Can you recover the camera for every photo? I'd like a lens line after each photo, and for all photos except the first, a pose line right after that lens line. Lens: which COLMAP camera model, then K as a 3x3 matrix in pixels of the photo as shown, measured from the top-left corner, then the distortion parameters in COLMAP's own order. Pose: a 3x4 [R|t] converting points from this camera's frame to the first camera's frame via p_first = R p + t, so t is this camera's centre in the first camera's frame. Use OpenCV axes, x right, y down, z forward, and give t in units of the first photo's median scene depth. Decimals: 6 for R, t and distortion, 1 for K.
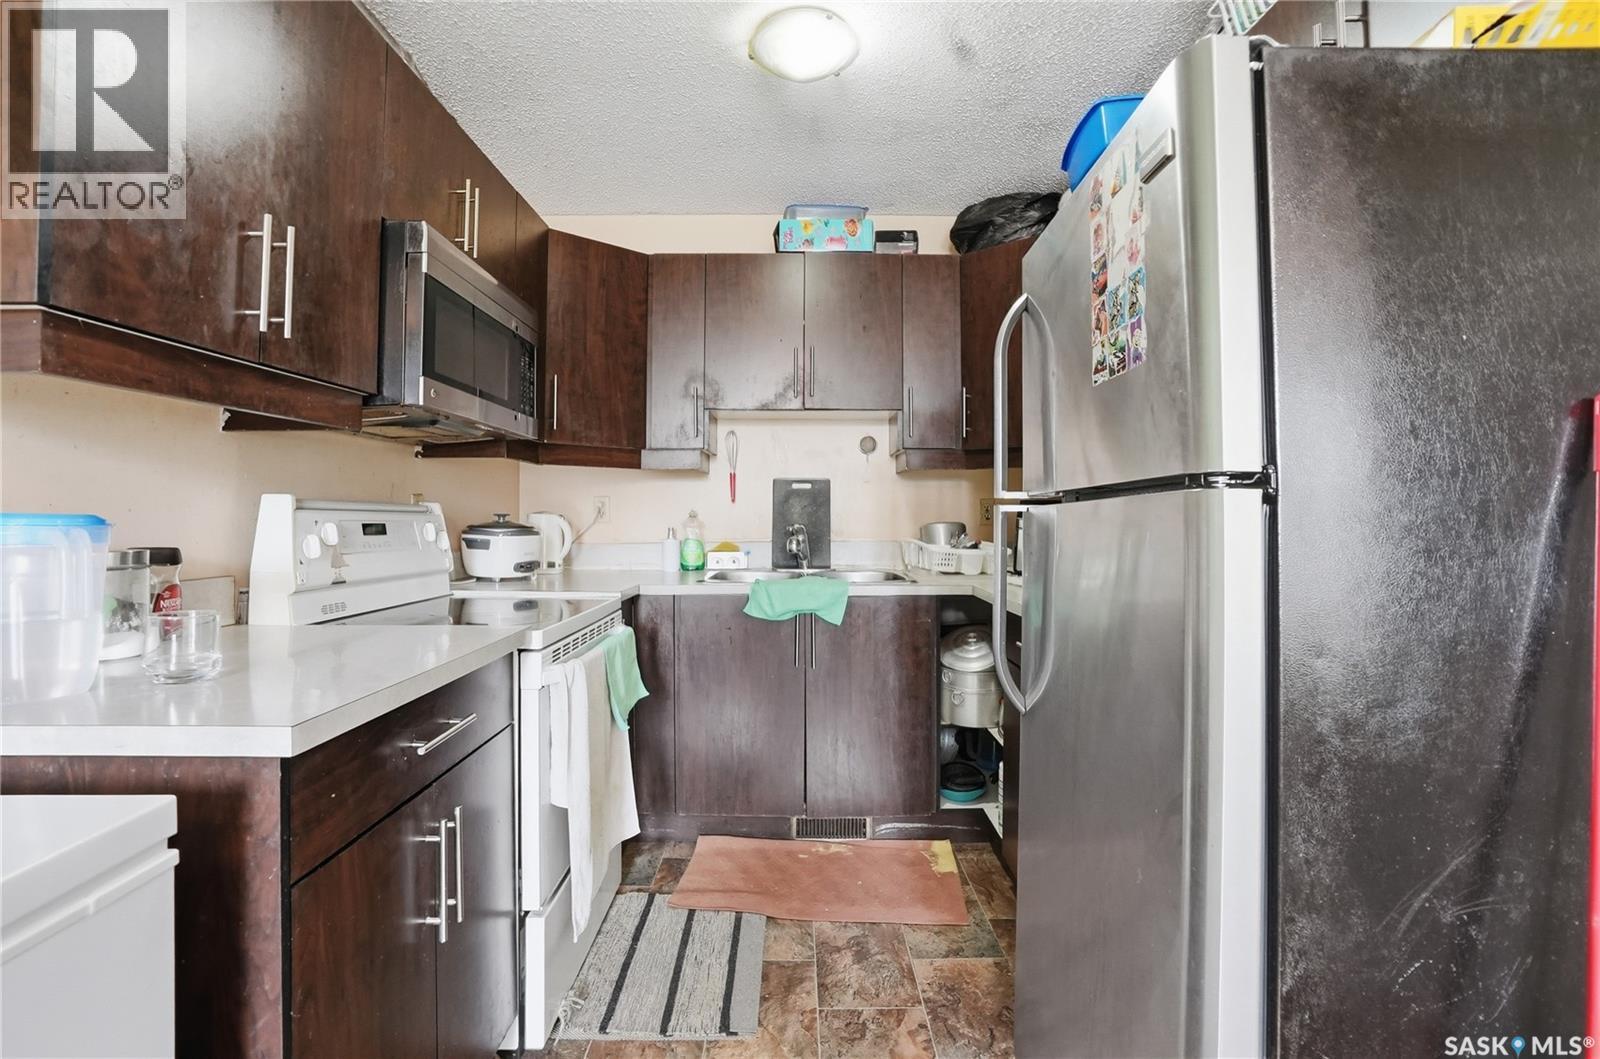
lens RADIAL K [[744.7, 0, 795.7], [0, 744.7, 495.8], [0, 0, 1]] dist [-0.068839, 0.016819]
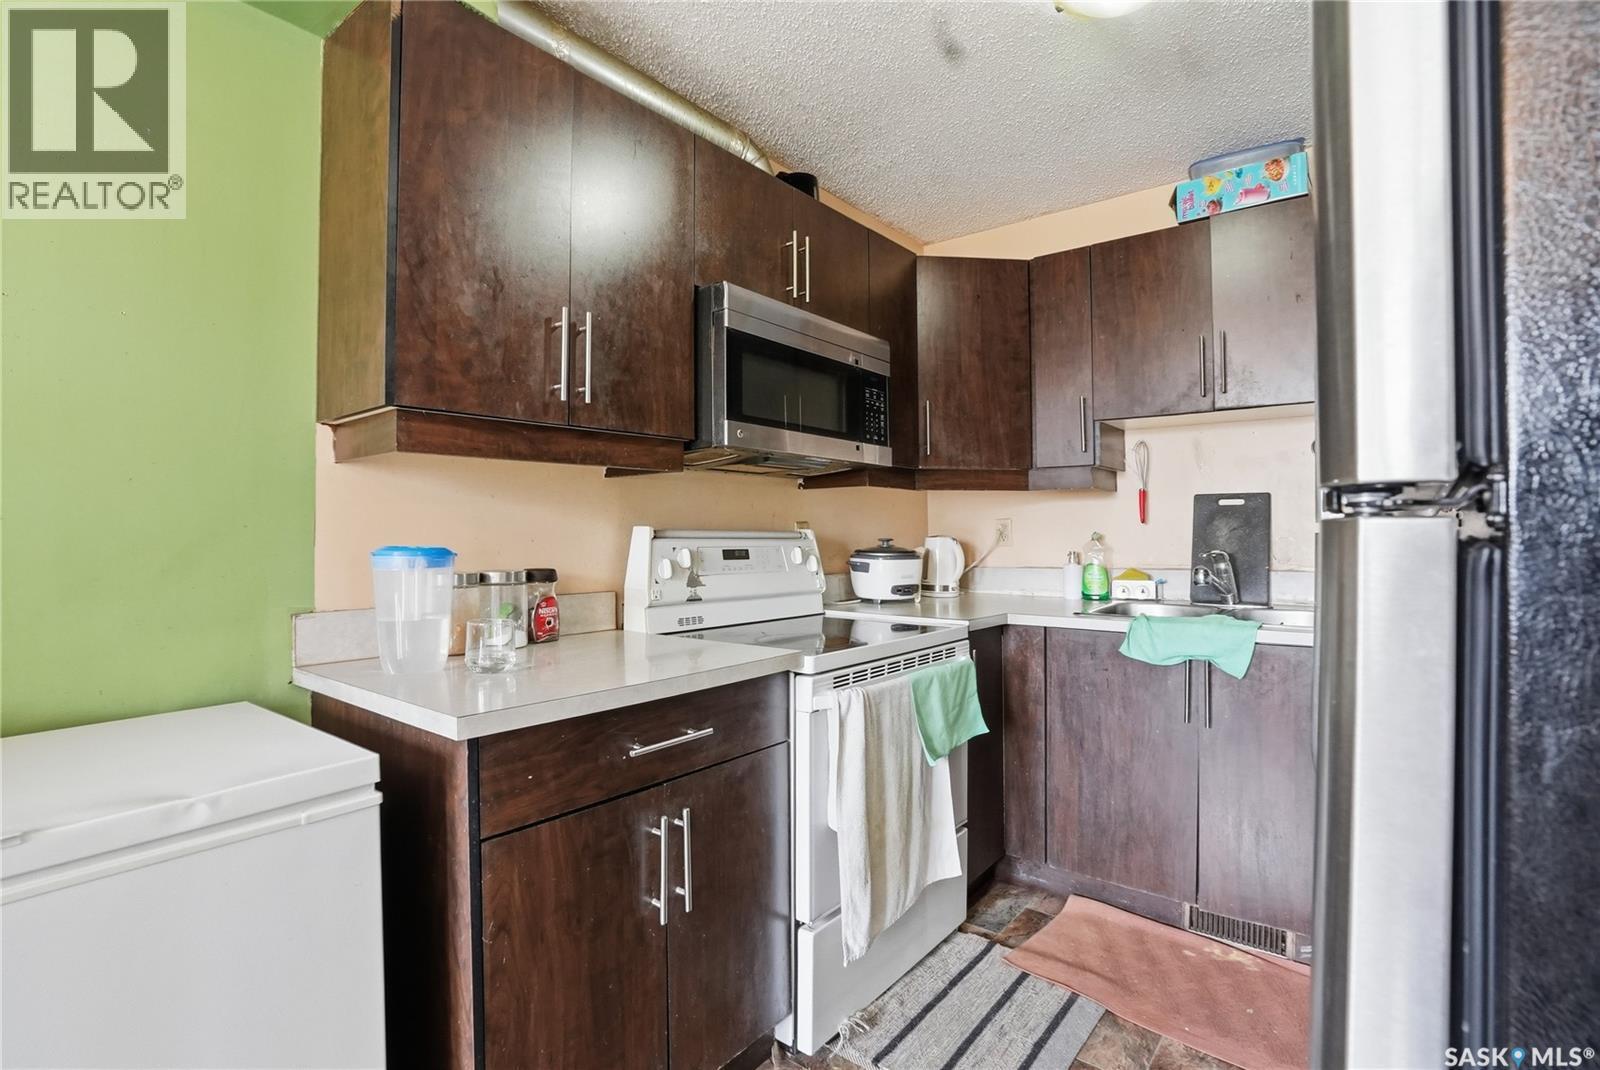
lens RADIAL K [[743.1, 0, 800.6], [0, 743.1, 526.6], [0, 0, 1]] dist [-0.069646, 0.026040]
pose [[0.787156, -0.009346, -0.616683, 0.162730], [0.019249, 0.999770, 0.009418, -0.005193], [0.616453, -0.019284, 0.787155, 0.099110]]
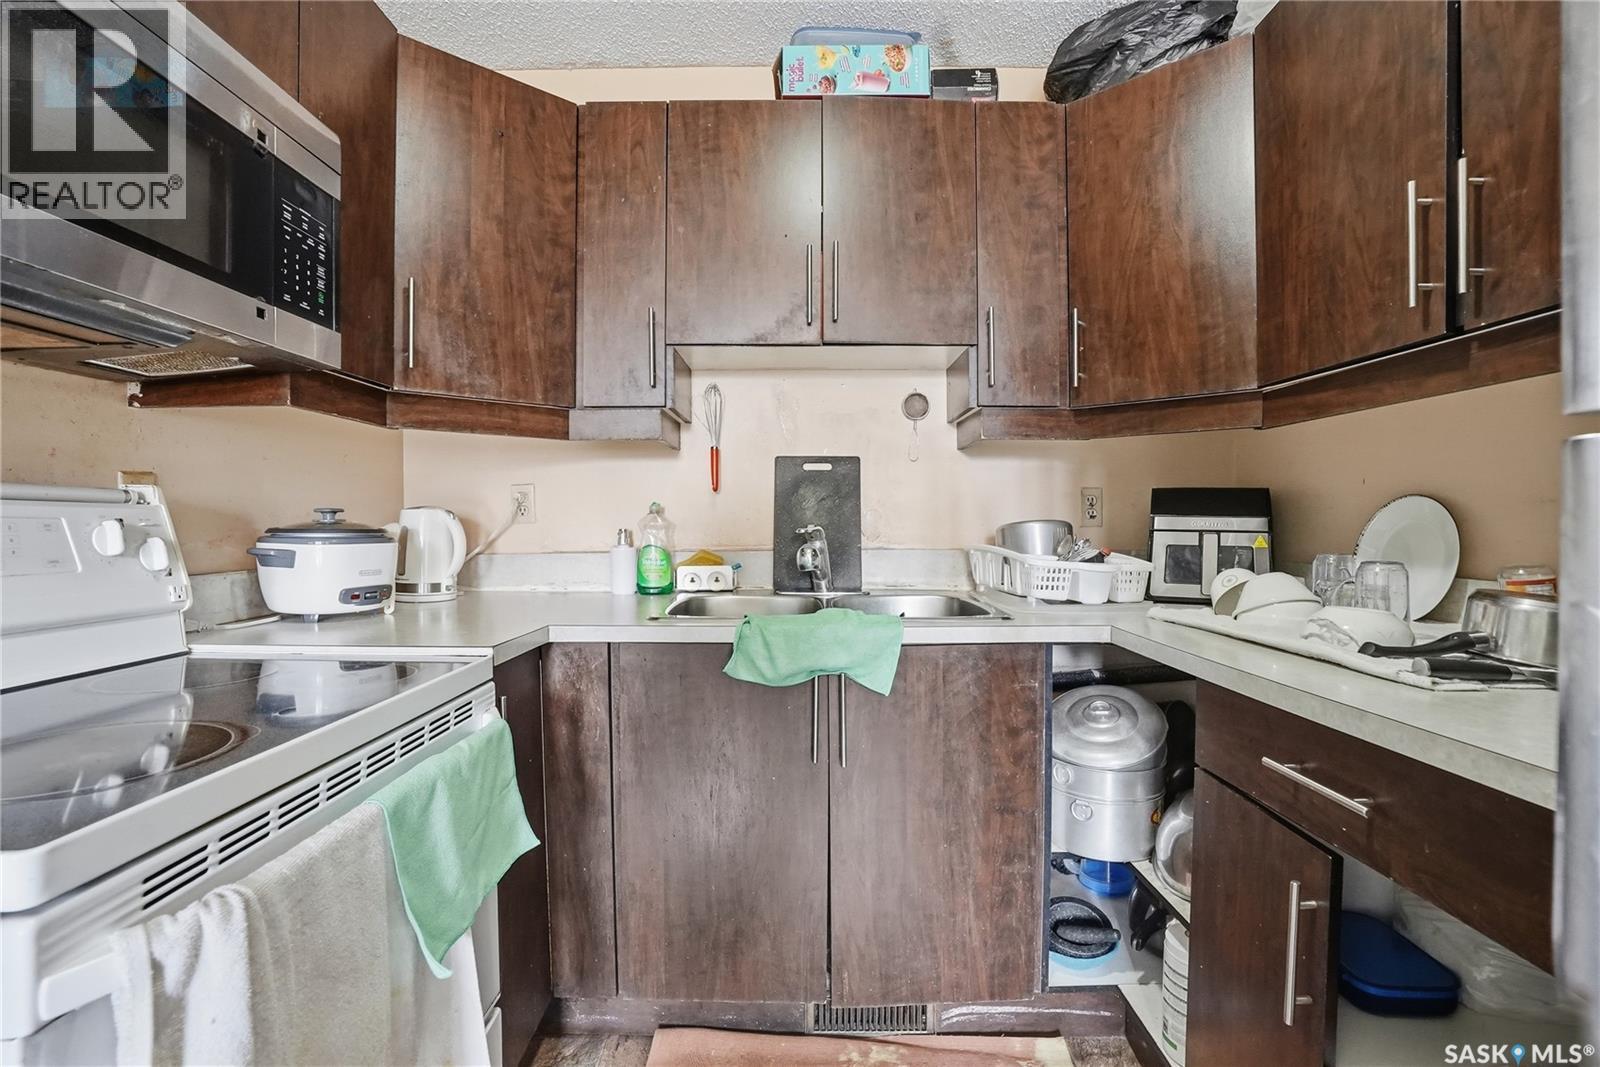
lens RADIAL K [[743.1, 0, 800.6], [0, 743.1, 525.1], [0, 0, 1]] dist [-0.069646, 0.026040]
pose [[0.999884, -0.001881, 0.015089, -0.018757], [0.001393, 0.999479, 0.032258, 0.020284], [-0.015141, -0.032233, 0.999366, 0.409820]]
